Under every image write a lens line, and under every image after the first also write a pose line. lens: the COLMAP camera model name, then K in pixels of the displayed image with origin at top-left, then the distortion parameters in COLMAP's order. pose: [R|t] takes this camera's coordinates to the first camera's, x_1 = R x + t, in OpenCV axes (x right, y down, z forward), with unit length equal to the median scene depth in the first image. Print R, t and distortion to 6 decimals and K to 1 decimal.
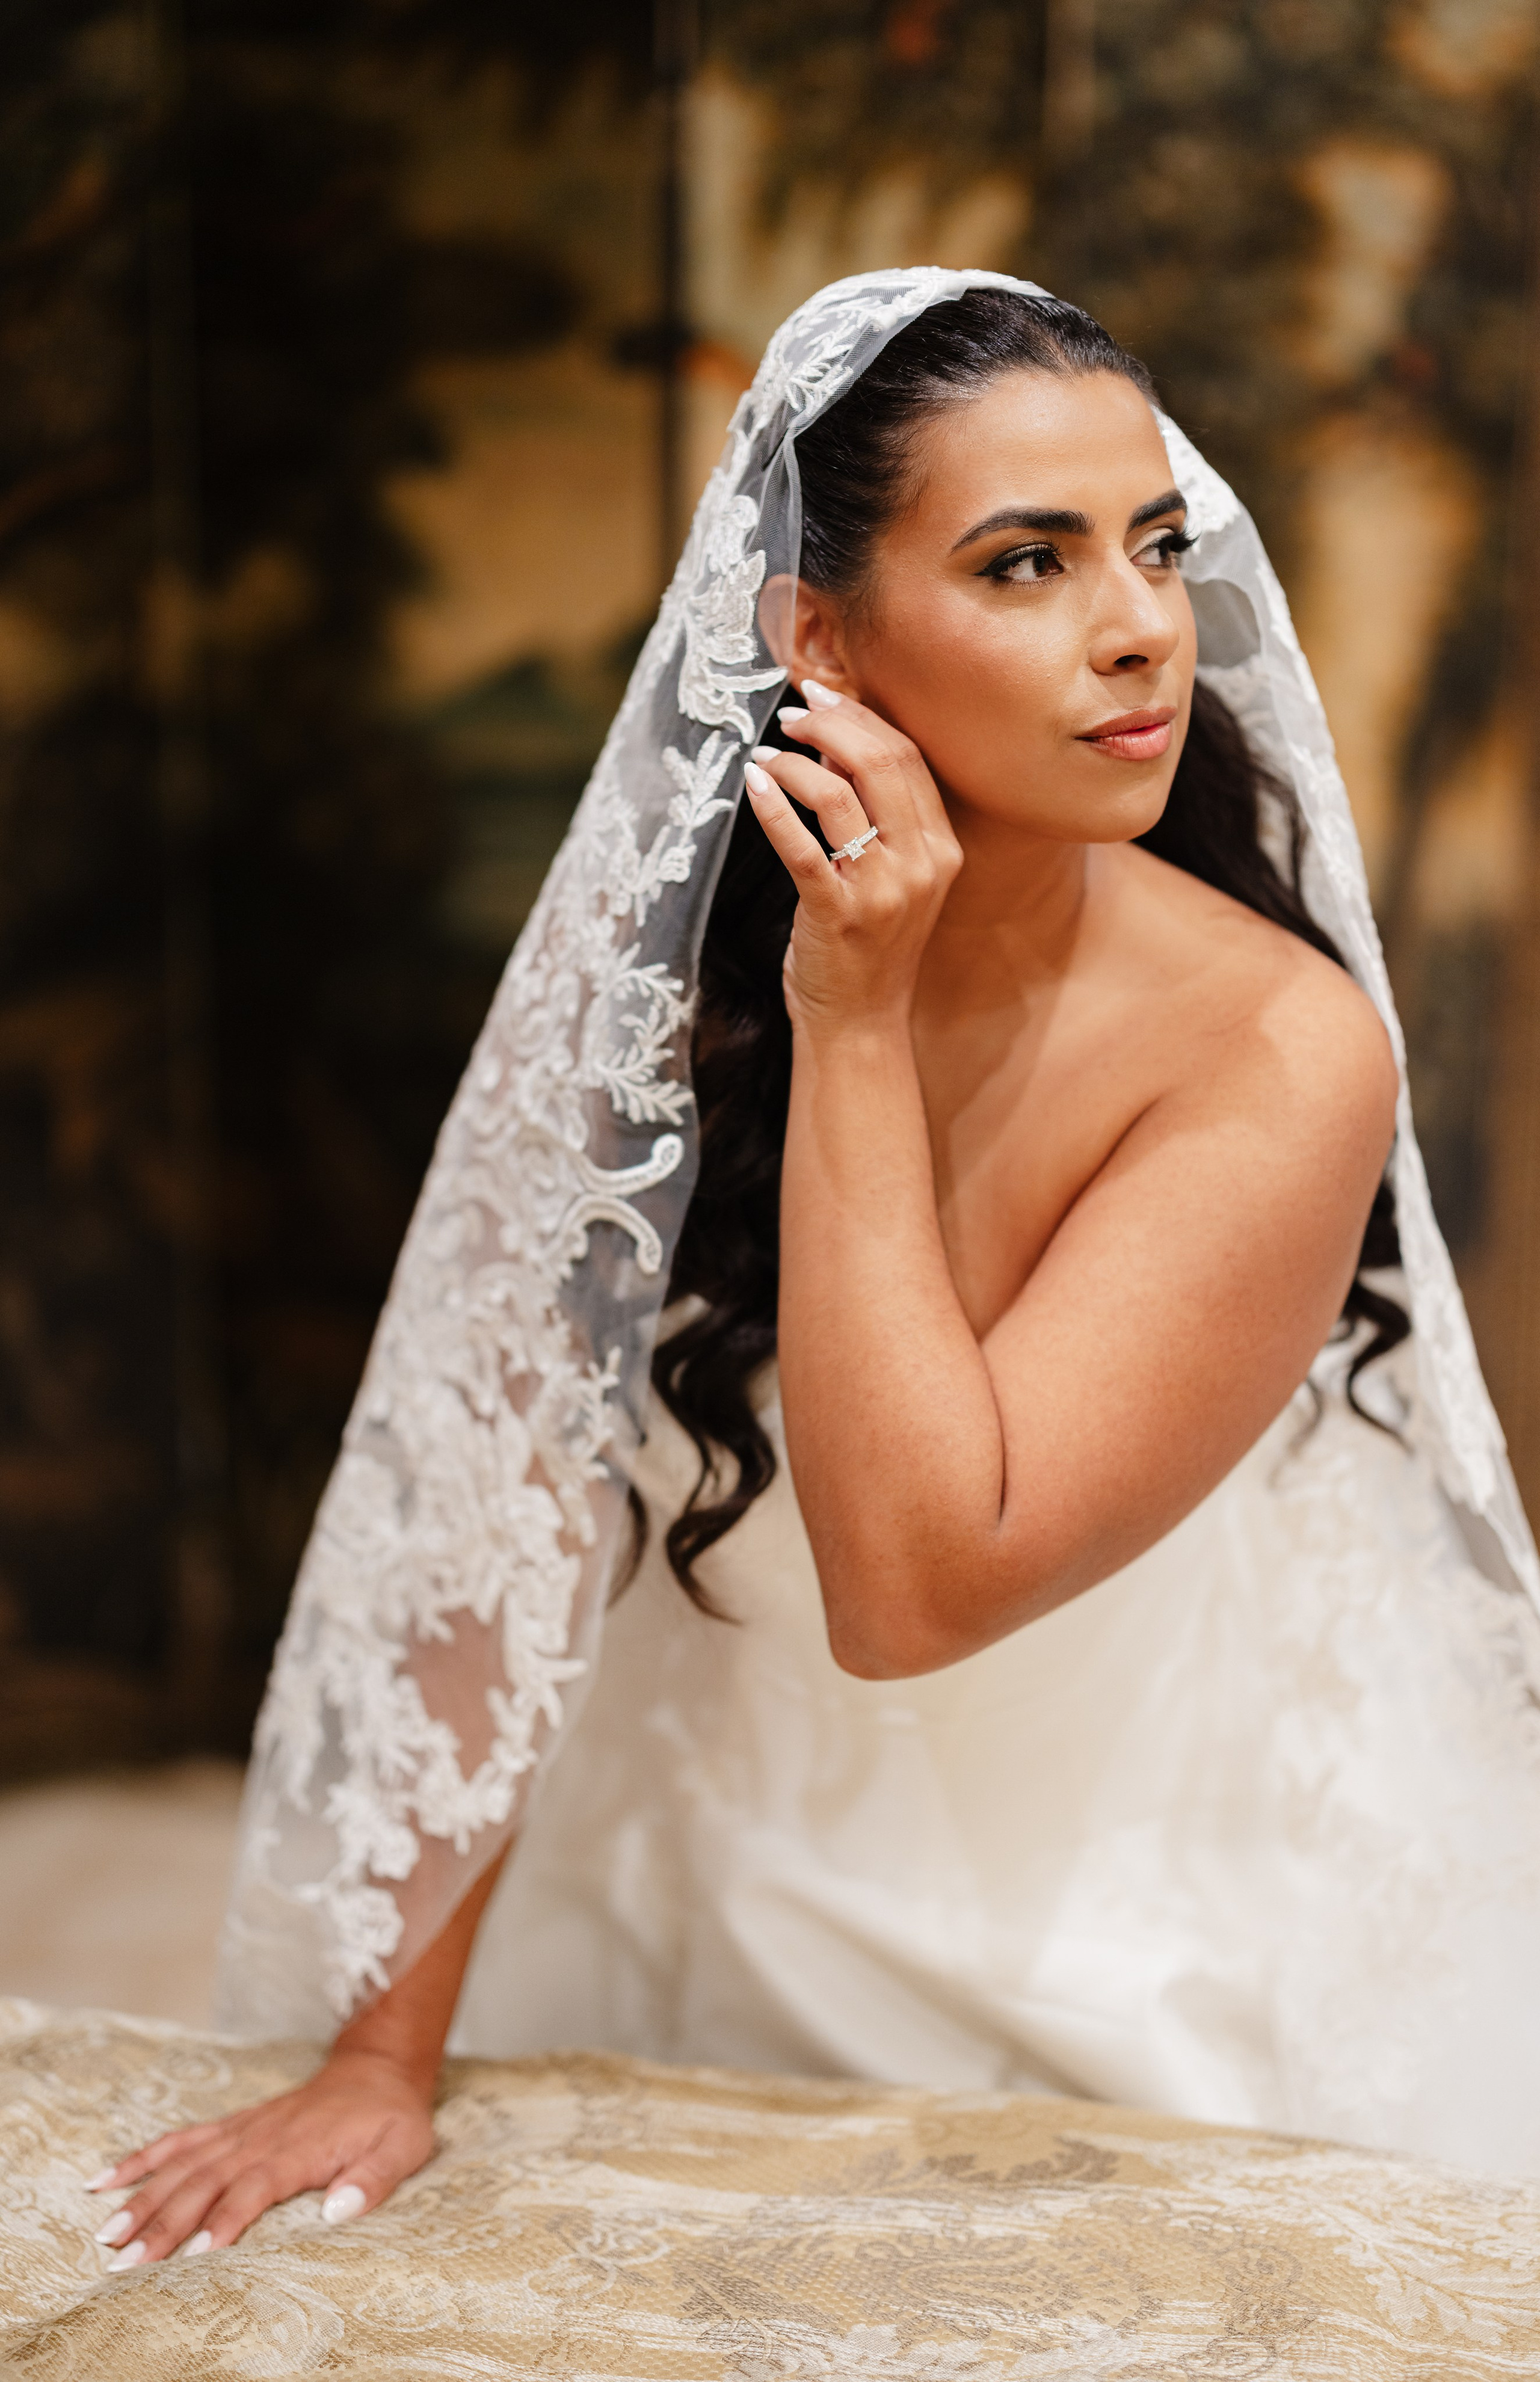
lens RADIAL K [[3634.2, 0, 812.7], [0, 3634.2, 1184.2], [0, 0, 1]] dist [0.020868, 0.000000]
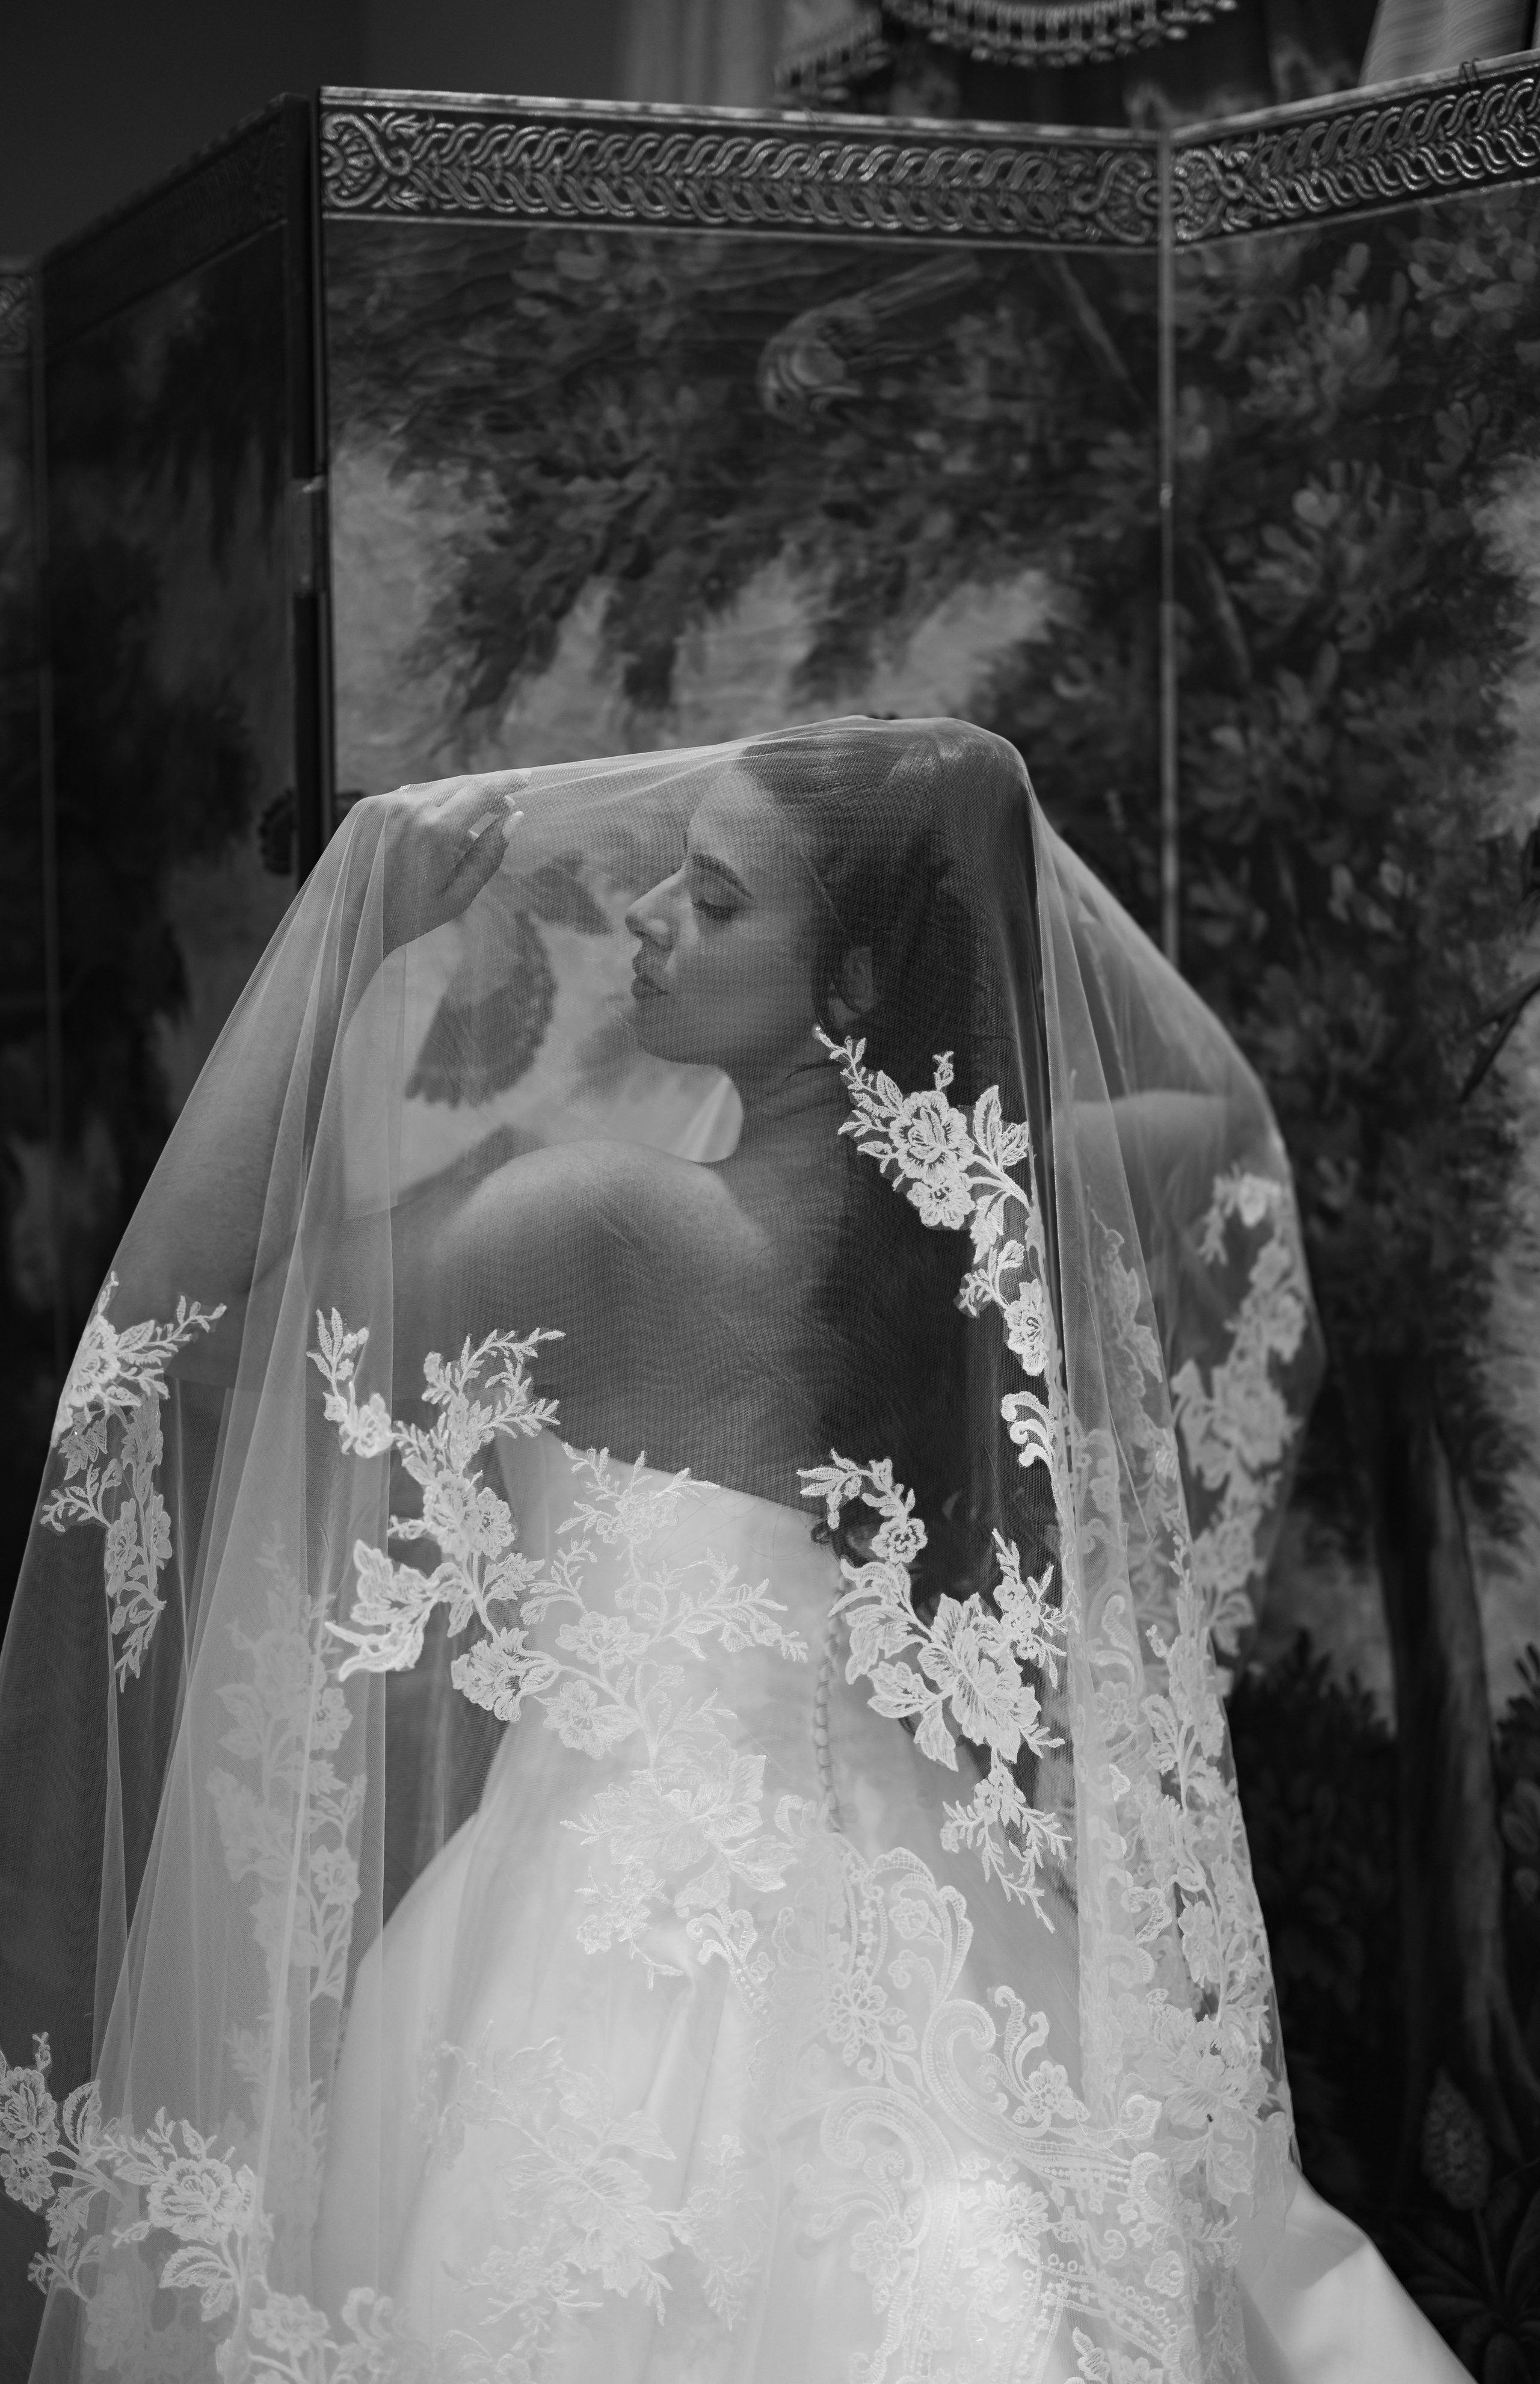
lens RADIAL K [[3637.1, 0, 778.4], [0, 3637.1, 1177.0], [0, 0, 1]] dist [0.020868, 0.000000]
pose [[0.820226, 0.013138, -0.571889, 1.190219], [-0.098855, 0.987950, -0.119086, -0.249203], [0.563434, 0.154212, 0.811641, 1.369839]]
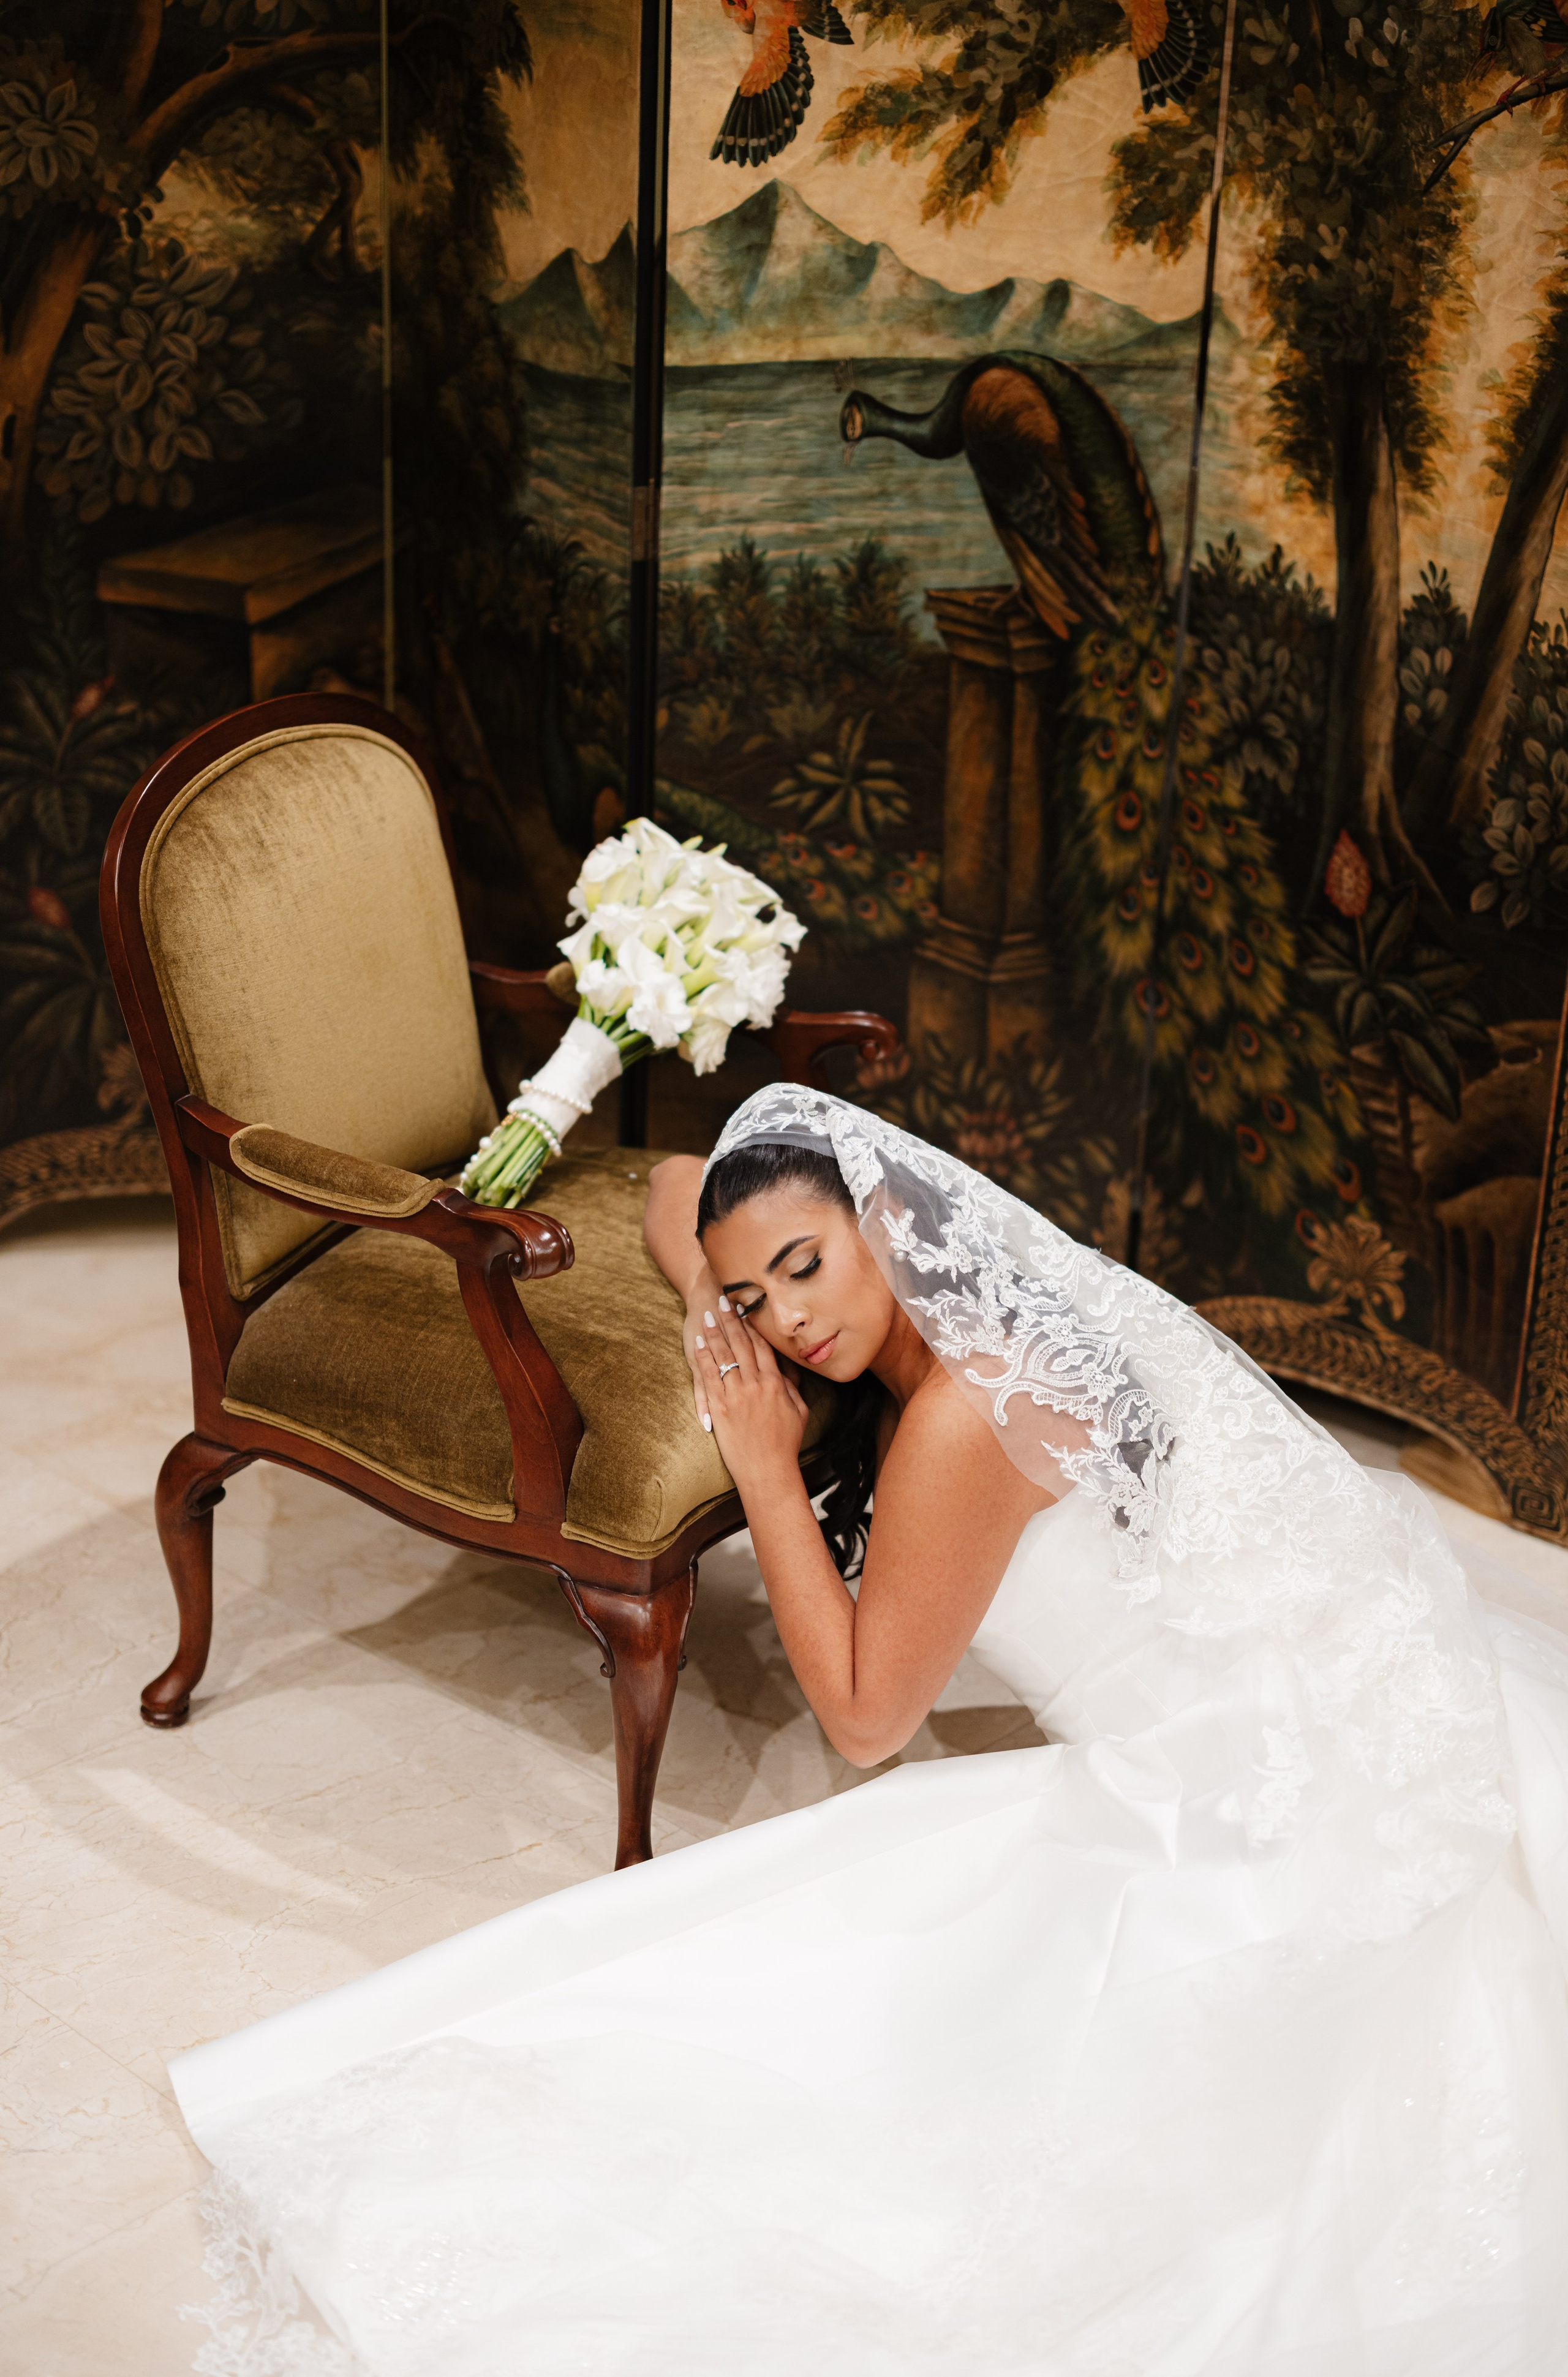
lens RADIAL K [[3543.4, 0, 772.8], [0, 3543.4, 1202.3], [0, 0, 1]] dist [0.016314, 0.000000]
pose [[0.853122, 0.215145, -0.475285, 1.444486], [-0.133792, 0.970767, 0.199279, -0.270324], [0.504265, -0.106420, 0.856967, 0.404960]]
